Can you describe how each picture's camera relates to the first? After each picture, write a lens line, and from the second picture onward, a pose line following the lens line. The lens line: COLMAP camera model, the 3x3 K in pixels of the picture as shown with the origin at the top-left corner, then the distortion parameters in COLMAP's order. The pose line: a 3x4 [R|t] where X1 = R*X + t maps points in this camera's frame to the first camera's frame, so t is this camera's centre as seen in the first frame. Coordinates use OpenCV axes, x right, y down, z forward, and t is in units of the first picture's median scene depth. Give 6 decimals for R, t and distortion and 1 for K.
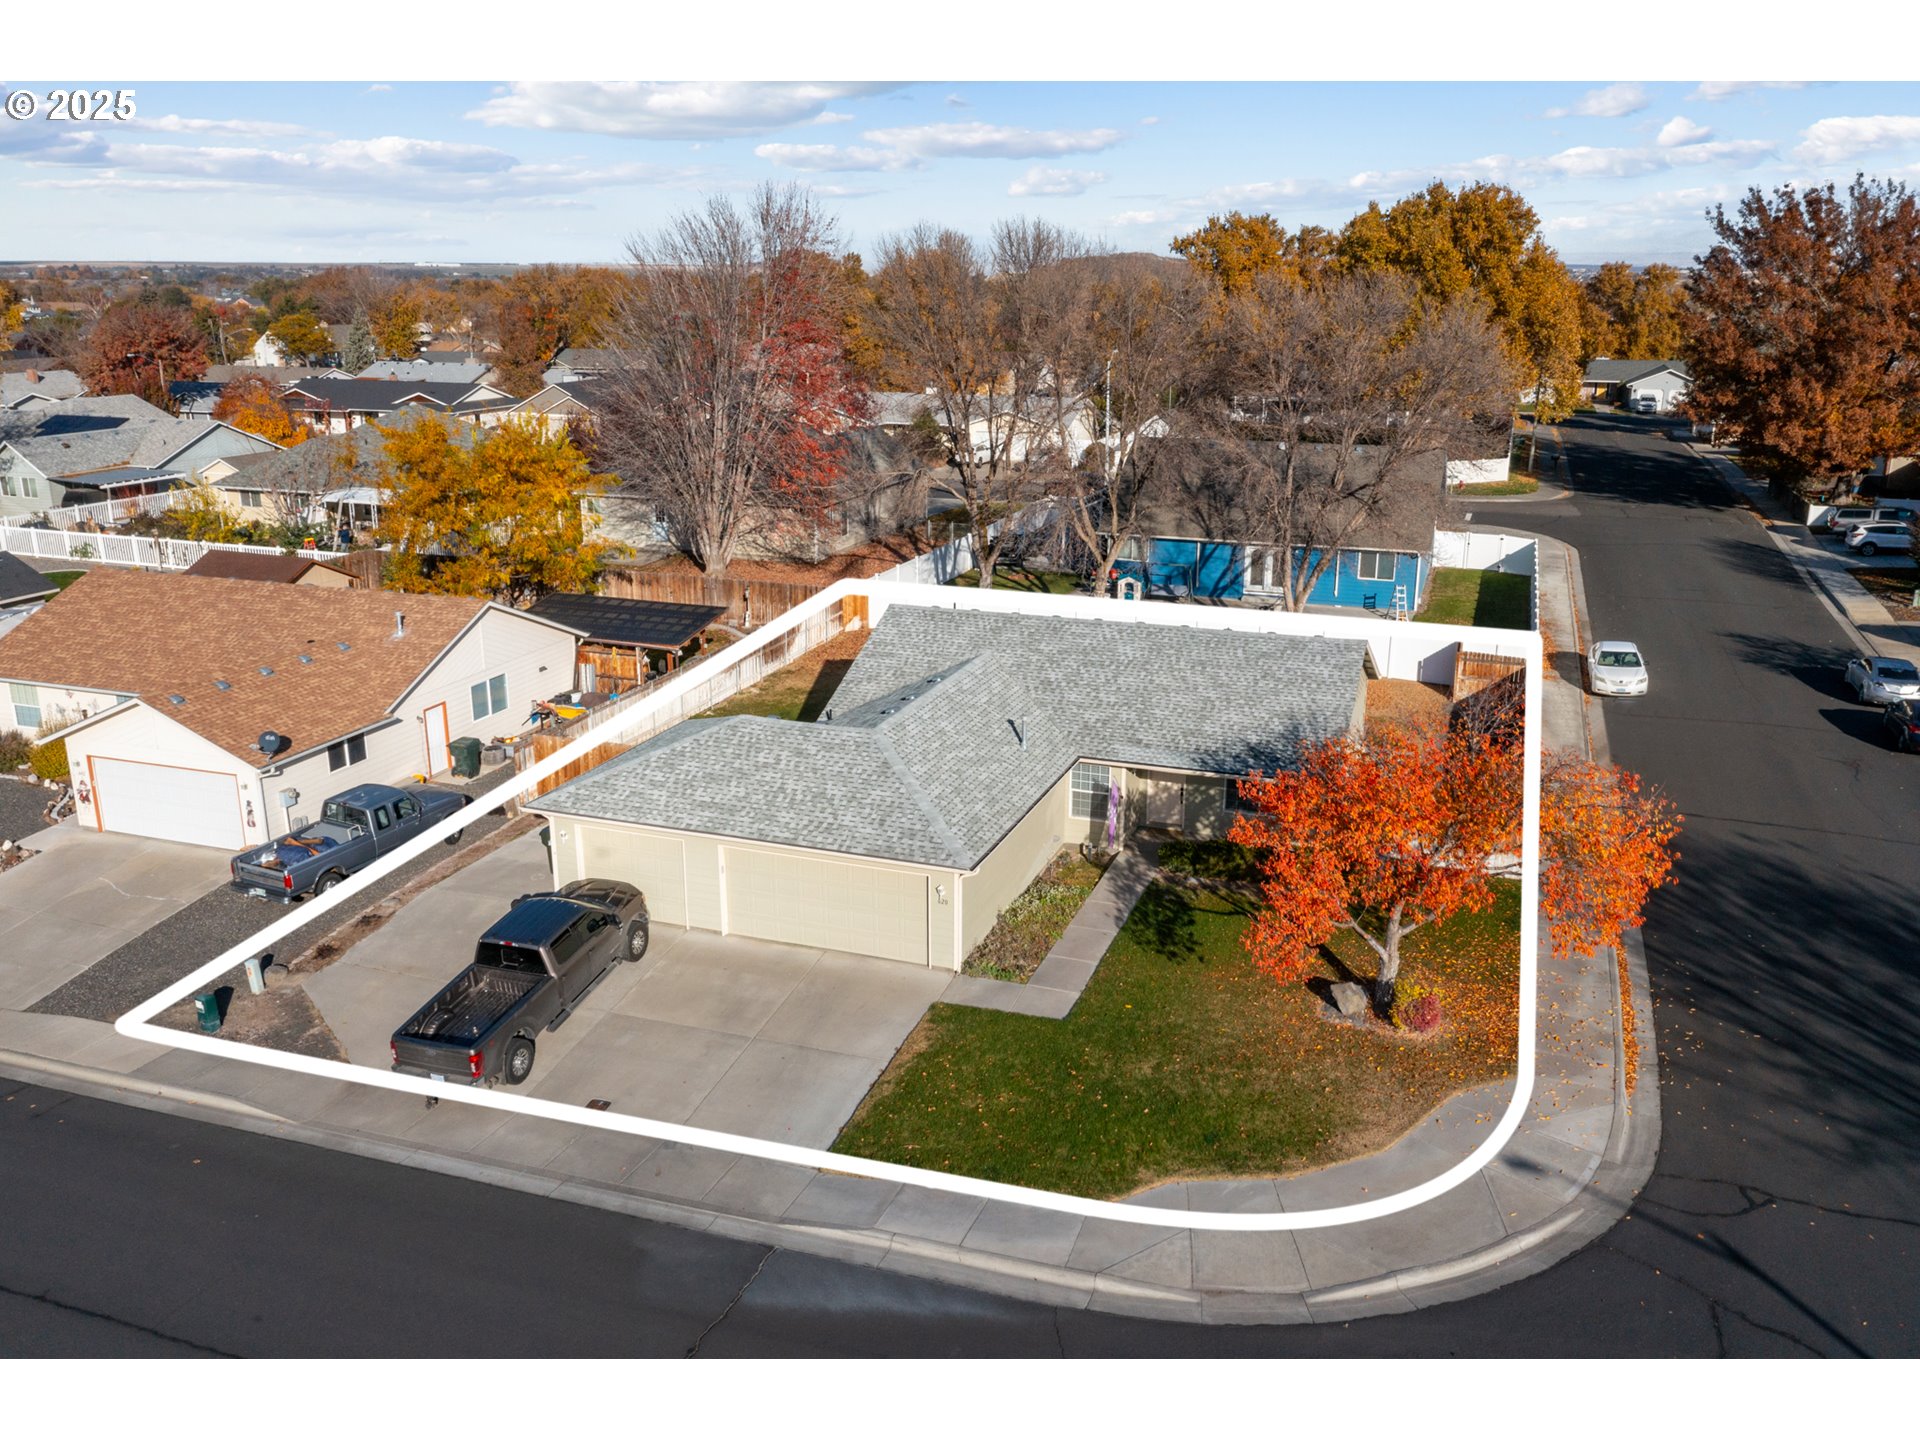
lens RADIAL K [[1576.6, 0, 960.0], [0, 1576.6, 720.0], [0, 0, 1]] dist [0.000671, 0.001758]
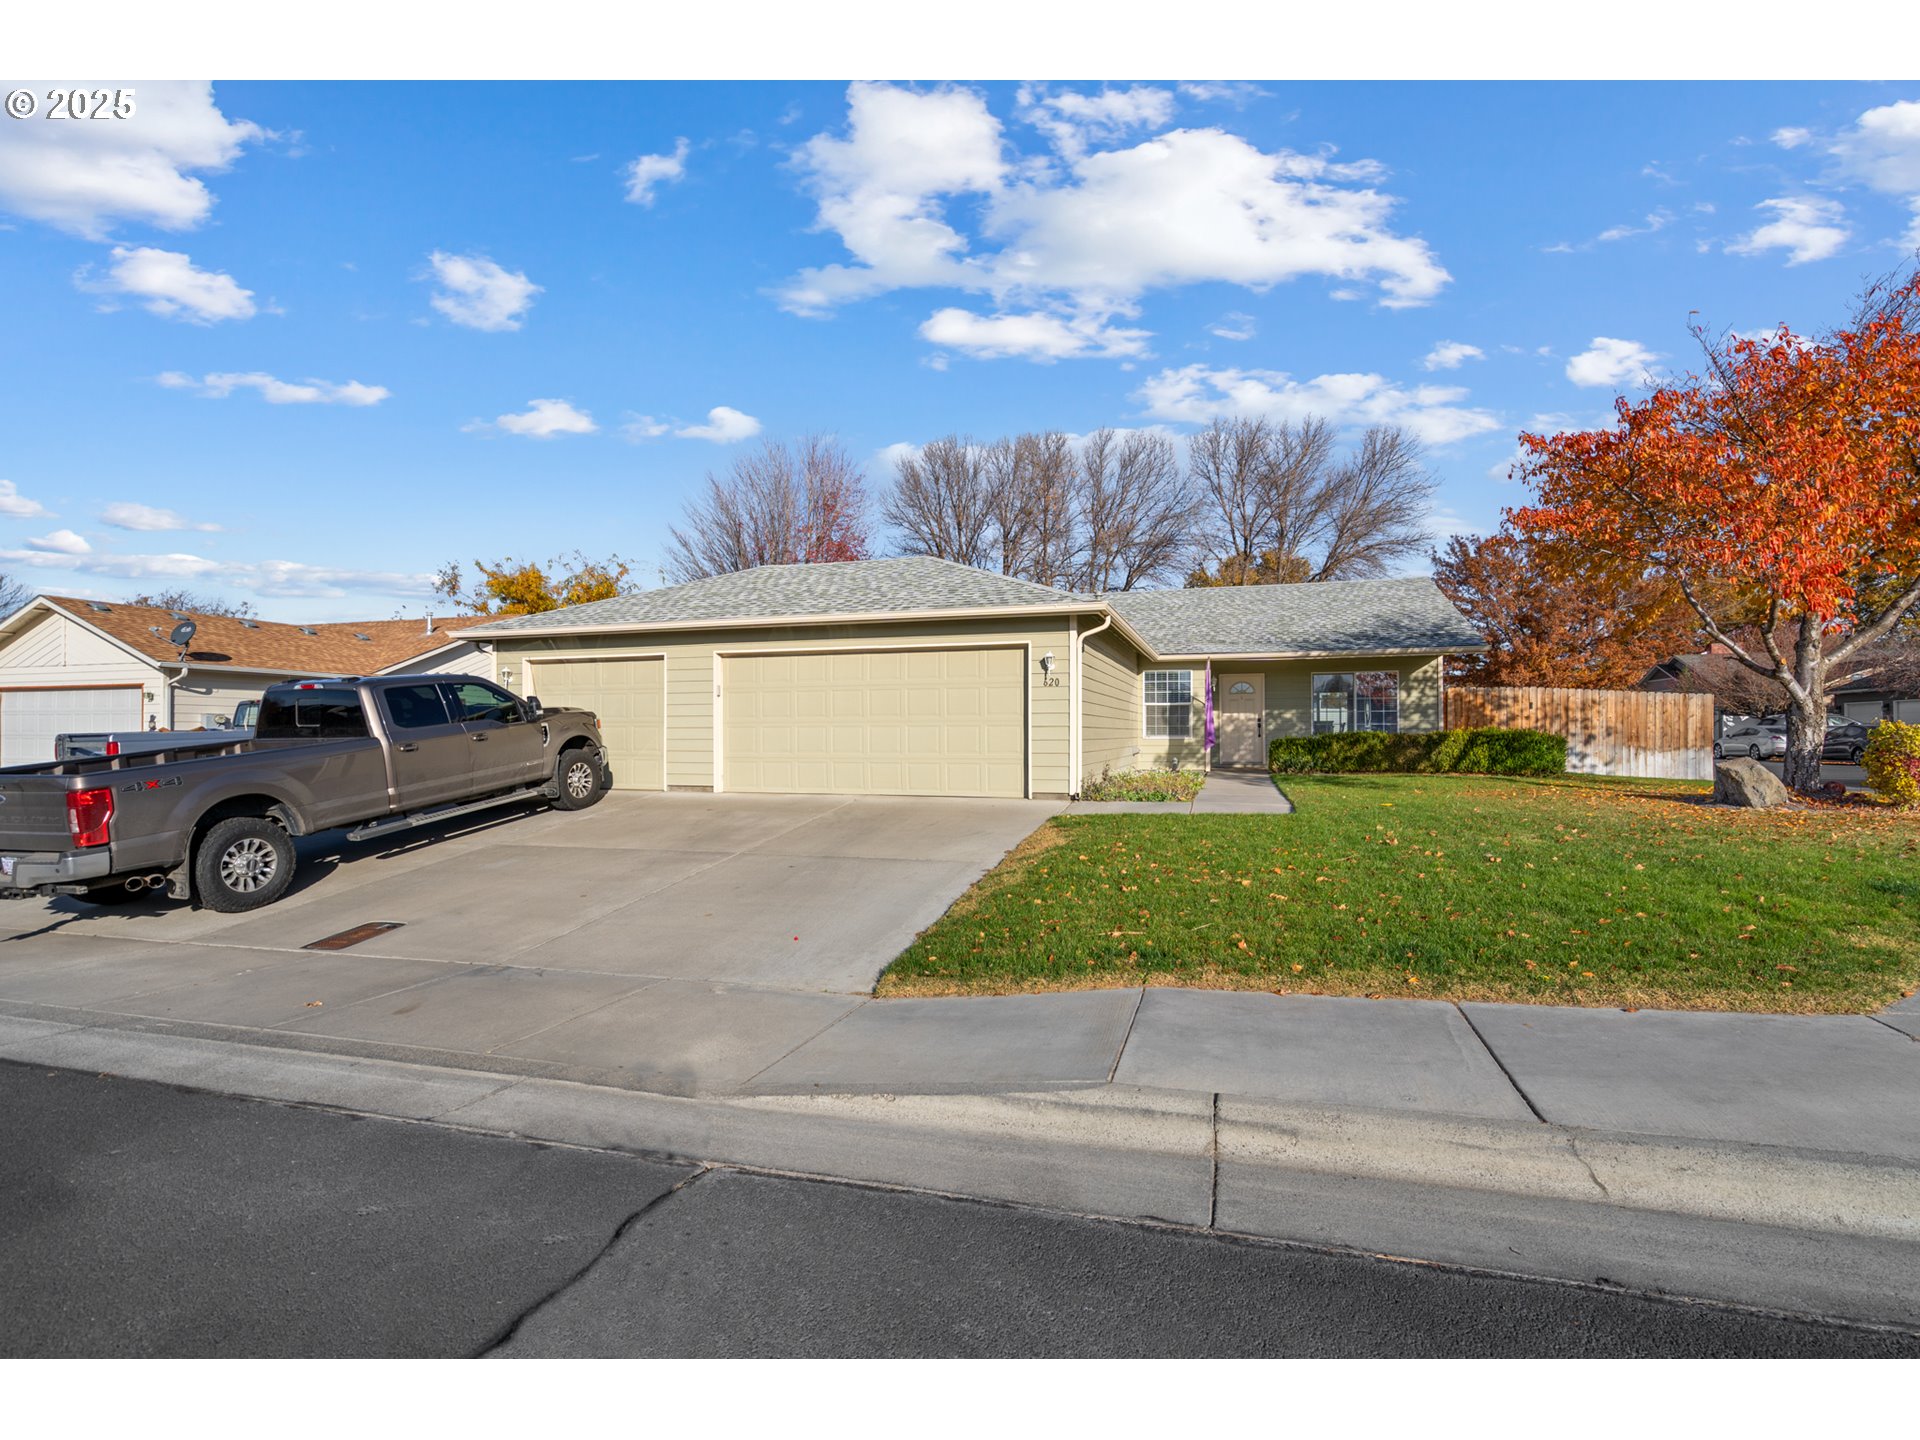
lens RADIAL K [[884.9, 0, 953.0], [0, 884.9, 720.0], [0, 0, 1]] dist [-0.000699, 0.000655]
pose [[0.999136, -0.004317, 0.041340, -0.063872], [0.016526, 0.953854, -0.299816, 0.229623], [-0.038138, 0.300240, 0.953101, 0.633753]]
